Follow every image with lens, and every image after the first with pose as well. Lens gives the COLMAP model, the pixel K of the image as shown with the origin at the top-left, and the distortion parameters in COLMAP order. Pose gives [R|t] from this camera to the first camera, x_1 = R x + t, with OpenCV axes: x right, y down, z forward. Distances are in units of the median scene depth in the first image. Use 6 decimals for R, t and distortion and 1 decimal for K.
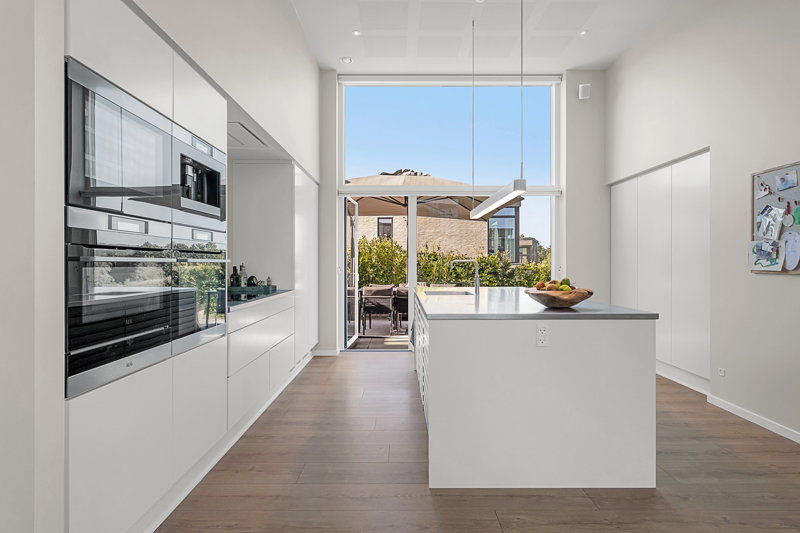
lens RADIAL K [[410.9, 0, 405.4], [0, 410.9, 265.6], [0, 0, 1]] dist [0.000173, -0.001900]
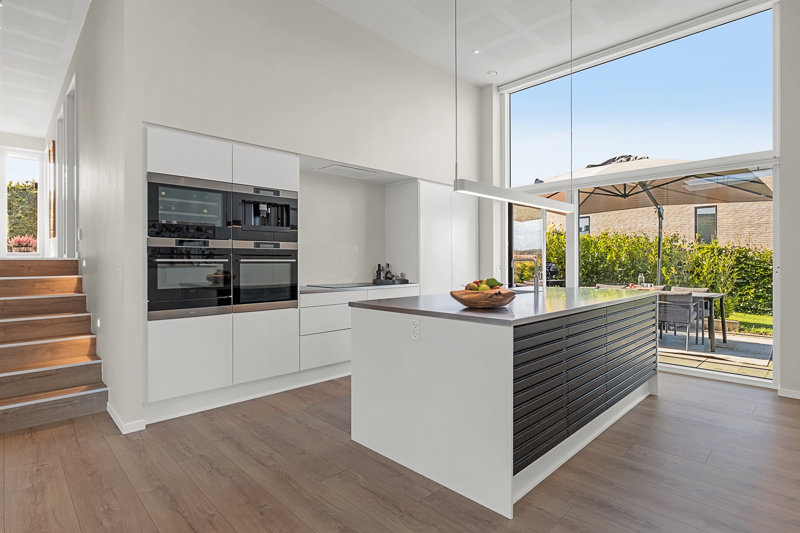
lens RADIAL K [[410.9, 0, 426.7], [0, 410.9, 264.6], [0, 0, 1]] dist [0.000173, -0.001900]
pose [[0.719255, 0.009164, -0.694686, 0.958676], [-0.008177, 0.999955, 0.004725, -0.005927], [0.694698, 0.002282, 0.719298, 0.214986]]
